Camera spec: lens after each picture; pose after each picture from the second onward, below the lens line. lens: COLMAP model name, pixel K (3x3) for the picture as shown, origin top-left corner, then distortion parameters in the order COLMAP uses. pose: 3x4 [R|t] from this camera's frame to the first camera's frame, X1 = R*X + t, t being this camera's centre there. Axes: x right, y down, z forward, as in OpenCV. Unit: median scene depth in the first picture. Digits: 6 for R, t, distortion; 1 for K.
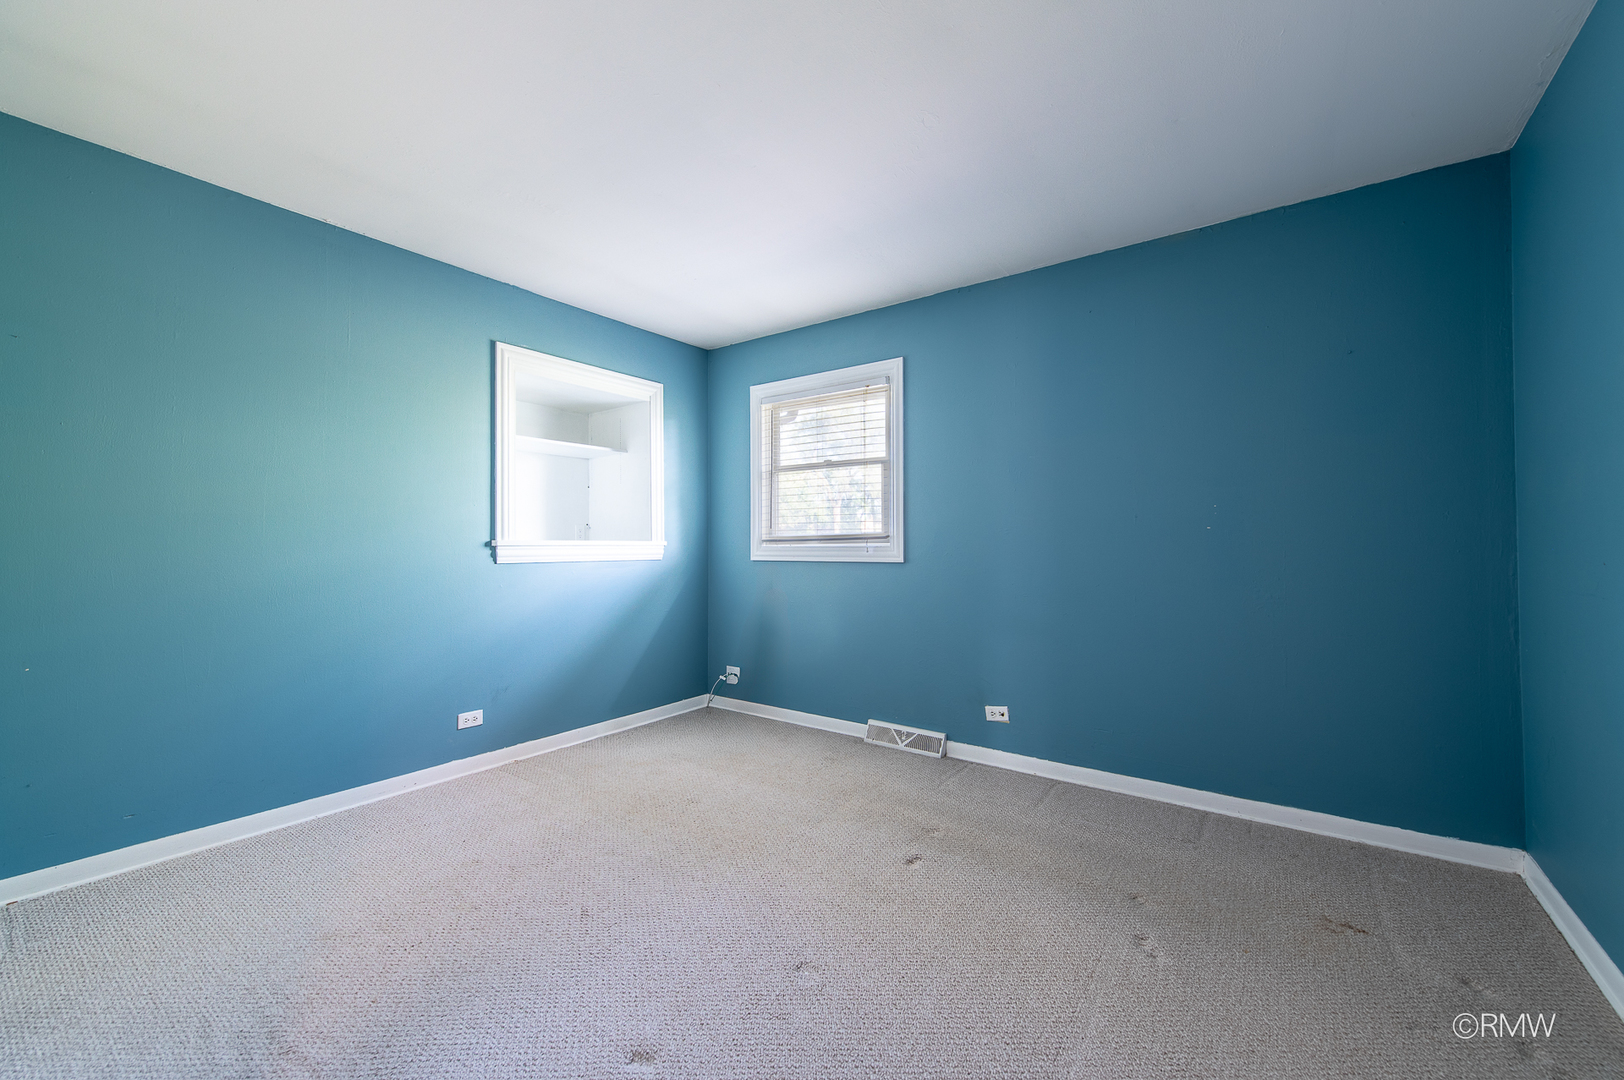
lens RADIAL K [[654.0, 0, 811.8], [0, 654.0, 534.0], [0, 0, 1]] dist [0.021183, -0.000178]
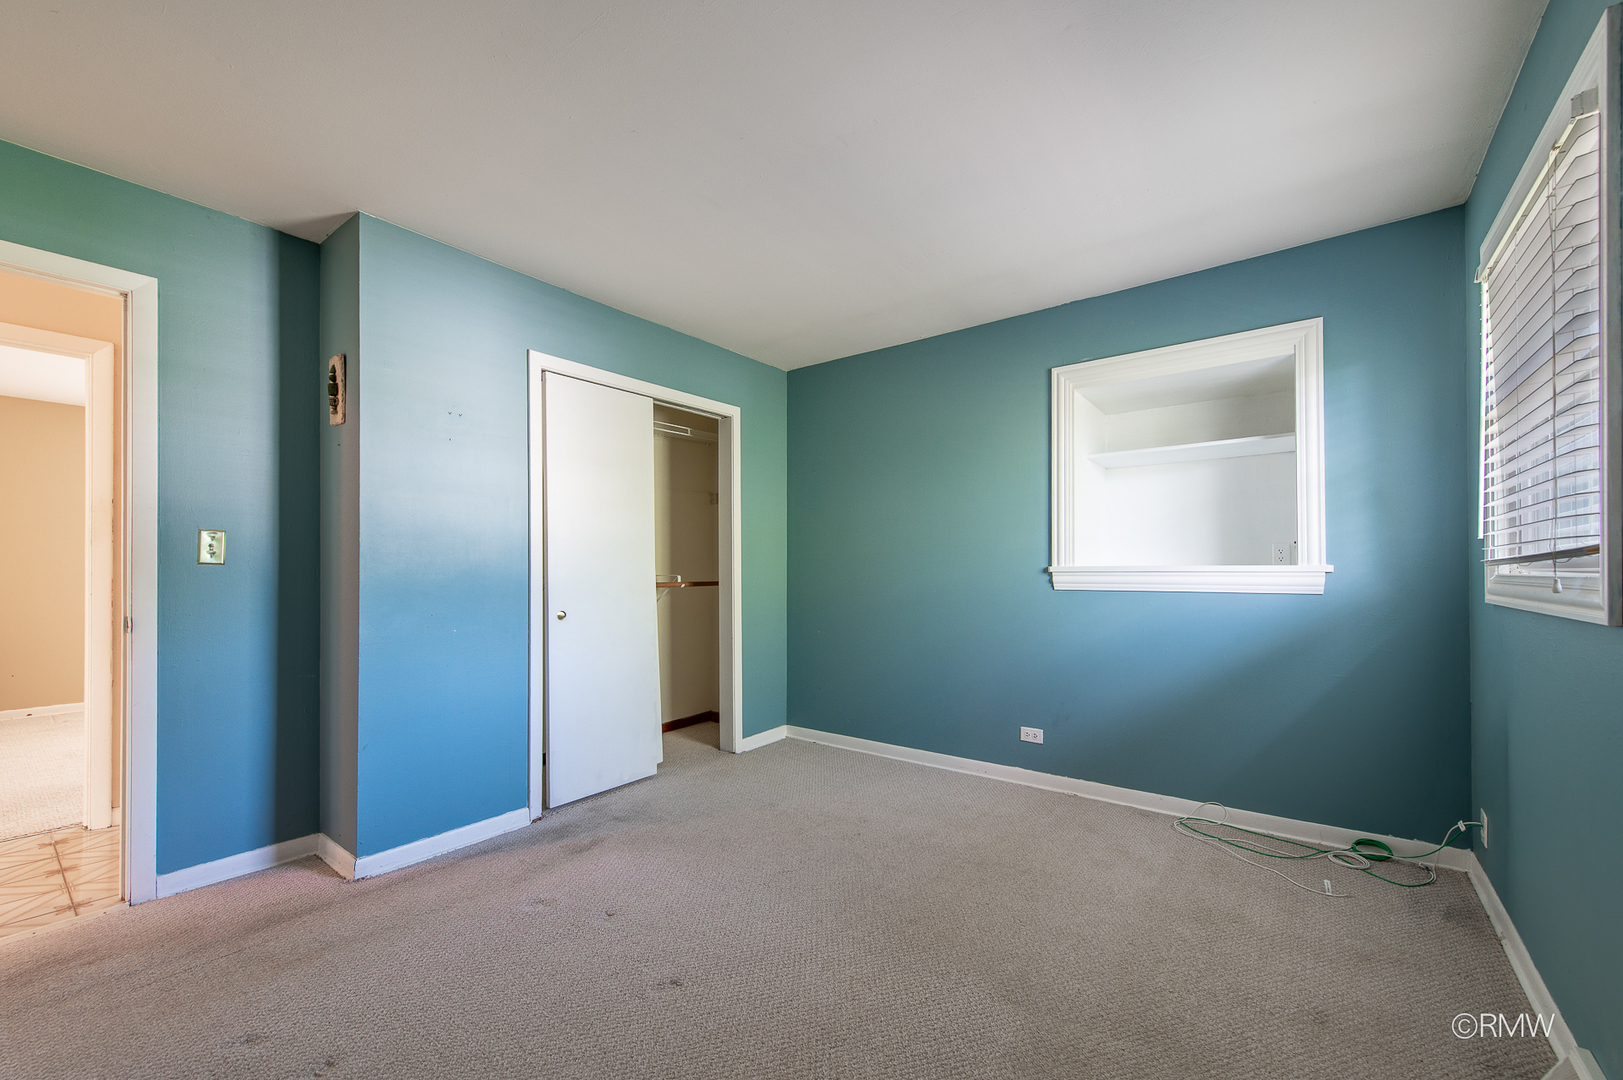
lens RADIAL K [[653.6, 0, 818.4], [0, 653.6, 565.1], [0, 0, 1]] dist [0.021183, -0.000178]
pose [[-0.015112, -0.004049, -0.999878, 0.530890], [0.021220, 0.999765, -0.004369, 0.003940], [0.999661, -0.021284, -0.015023, 0.656482]]
